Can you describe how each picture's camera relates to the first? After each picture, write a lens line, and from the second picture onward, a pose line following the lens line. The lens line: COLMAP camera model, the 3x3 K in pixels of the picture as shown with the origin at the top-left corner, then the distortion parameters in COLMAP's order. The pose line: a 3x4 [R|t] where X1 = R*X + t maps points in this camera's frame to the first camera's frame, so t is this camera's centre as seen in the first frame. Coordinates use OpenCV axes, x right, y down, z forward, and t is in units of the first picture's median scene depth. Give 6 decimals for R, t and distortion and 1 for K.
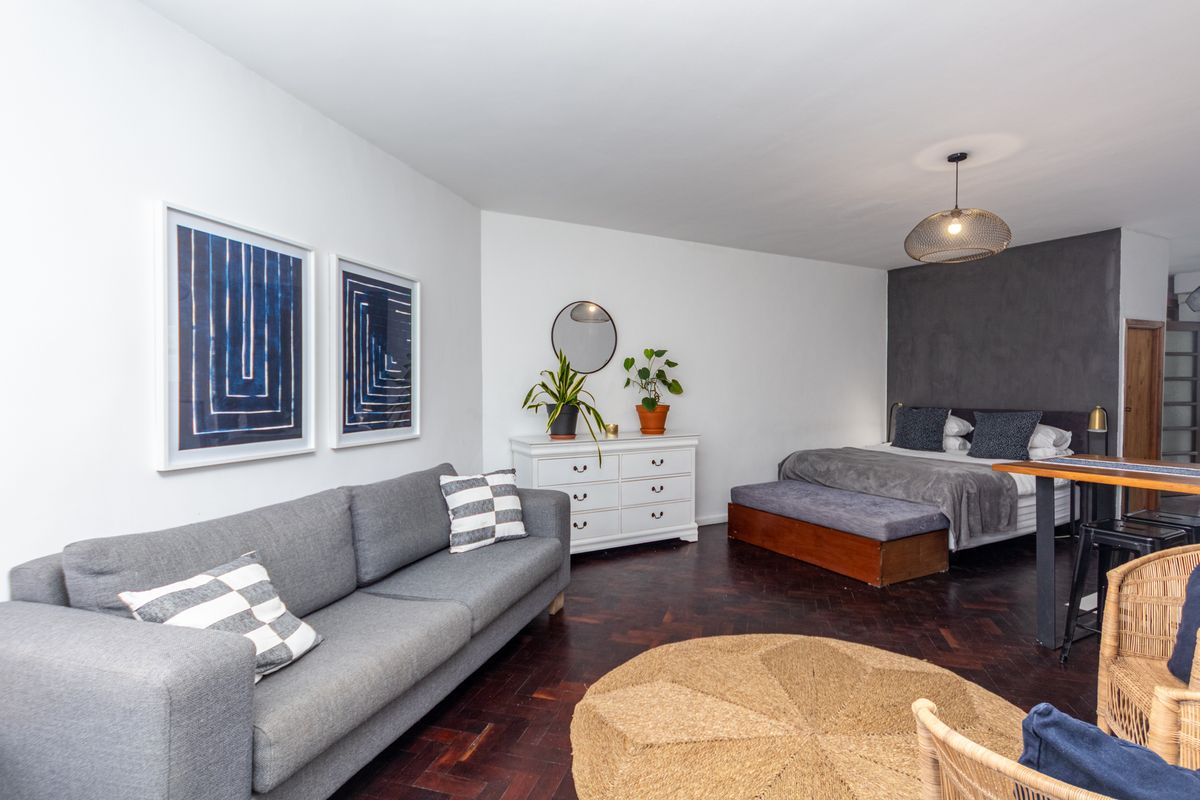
lens RADIAL K [[583.1, 0, 614.9], [0, 583.1, 394.3], [0, 0, 1]] dist [0.010122, -0.000731]
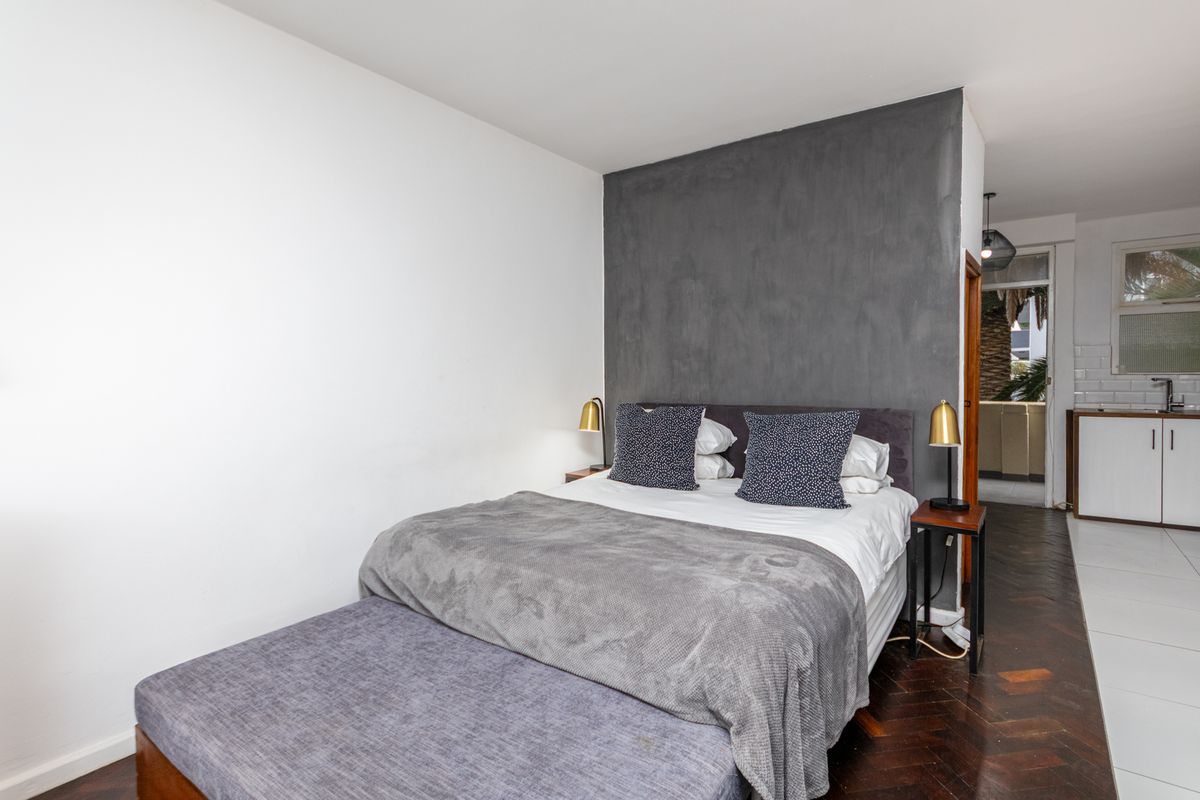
lens RADIAL K [[583.1, 0, 614.9], [0, 583.1, 394.3], [0, 0, 1]] dist [0.010122, -0.000731]
pose [[0.909415, -0.017342, 0.415529, 0.270790], [0.010124, 0.999757, 0.019568, 0.001127], [-0.415767, -0.013589, 0.909370, 0.540152]]
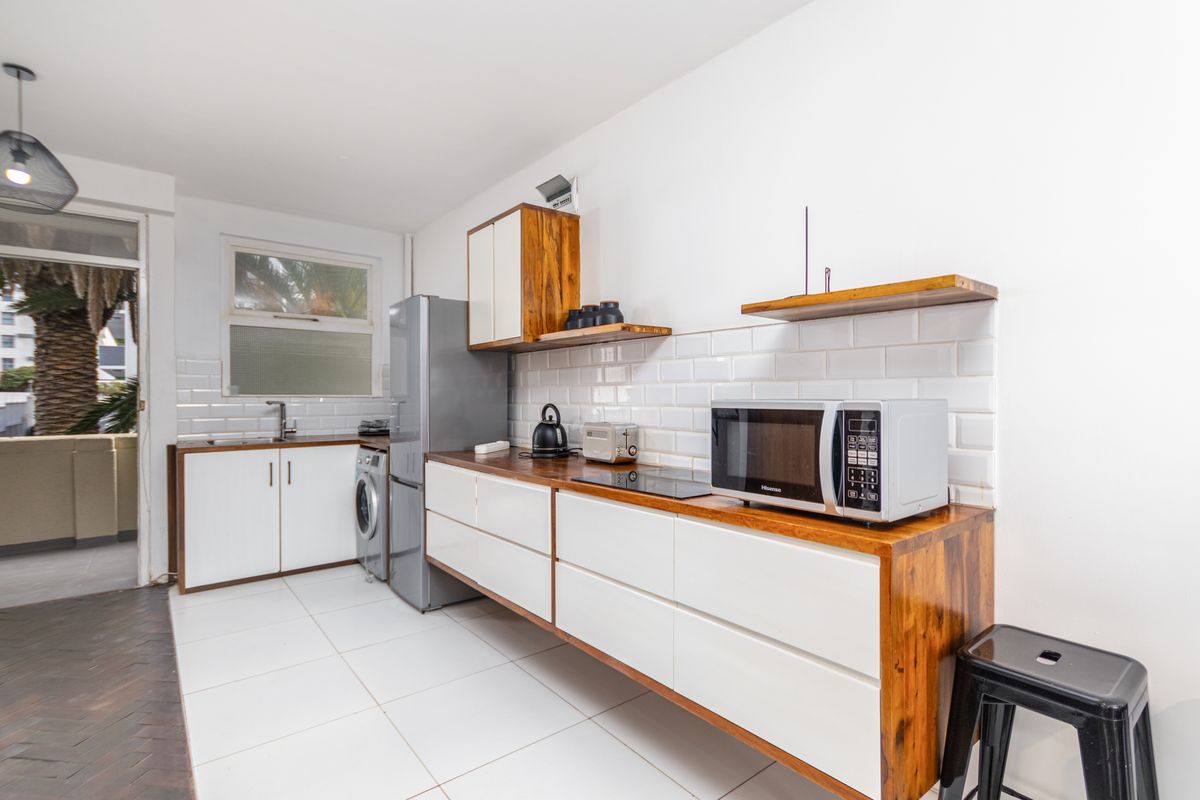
lens RADIAL K [[583.1, 0, 614.9], [0, 583.1, 394.3], [0, 0, 1]] dist [0.010122, -0.000731]
pose [[-0.164601, 0.002826, 0.986356, 0.394778], [0.010778, 0.999941, -0.001066, 0.000203], [-0.986301, 0.010455, -0.164622, 0.605050]]
